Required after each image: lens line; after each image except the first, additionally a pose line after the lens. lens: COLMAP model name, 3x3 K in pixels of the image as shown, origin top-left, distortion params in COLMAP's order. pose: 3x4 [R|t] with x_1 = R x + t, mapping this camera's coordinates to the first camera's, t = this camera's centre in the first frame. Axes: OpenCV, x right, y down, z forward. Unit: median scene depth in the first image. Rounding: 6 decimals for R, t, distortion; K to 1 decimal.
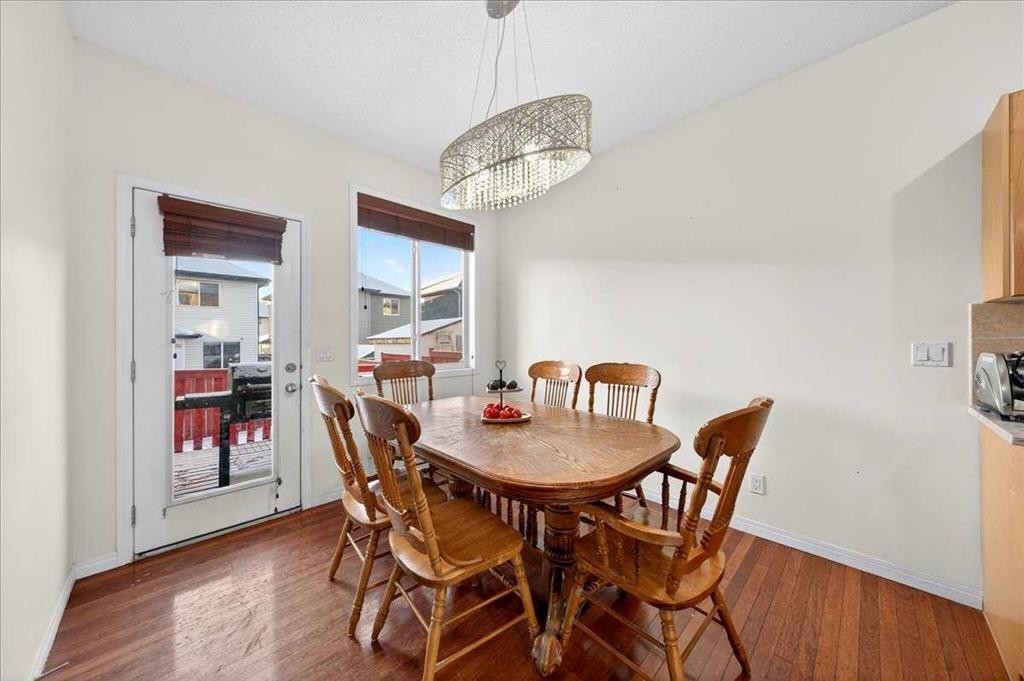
lens RADIAL K [[348.3, 0, 515.4], [0, 348.3, 336.3], [0, 0, 1]] dist [-0.001105, -0.000215]
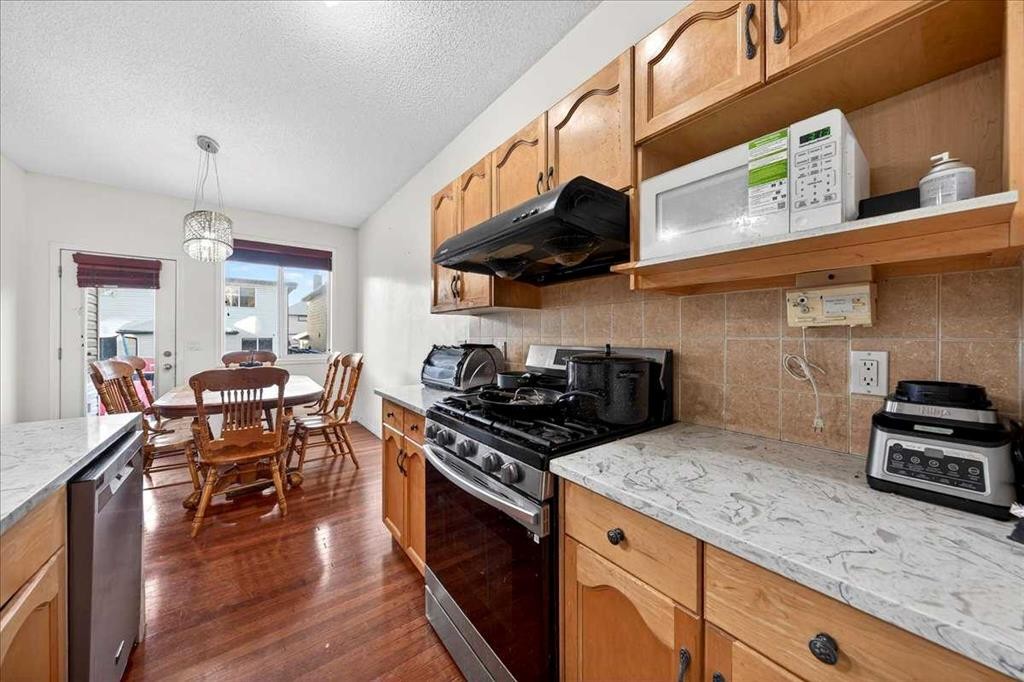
lens RADIAL K [[348.3, 0, 515.4], [0, 348.3, 336.8], [0, 0, 1]] dist [-0.001105, -0.000215]
pose [[0.992201, 0.006584, -0.124476, 1.114189], [-0.005701, 0.999956, 0.007452, -0.008666], [0.124520, -0.006685, 0.992195, -0.366823]]
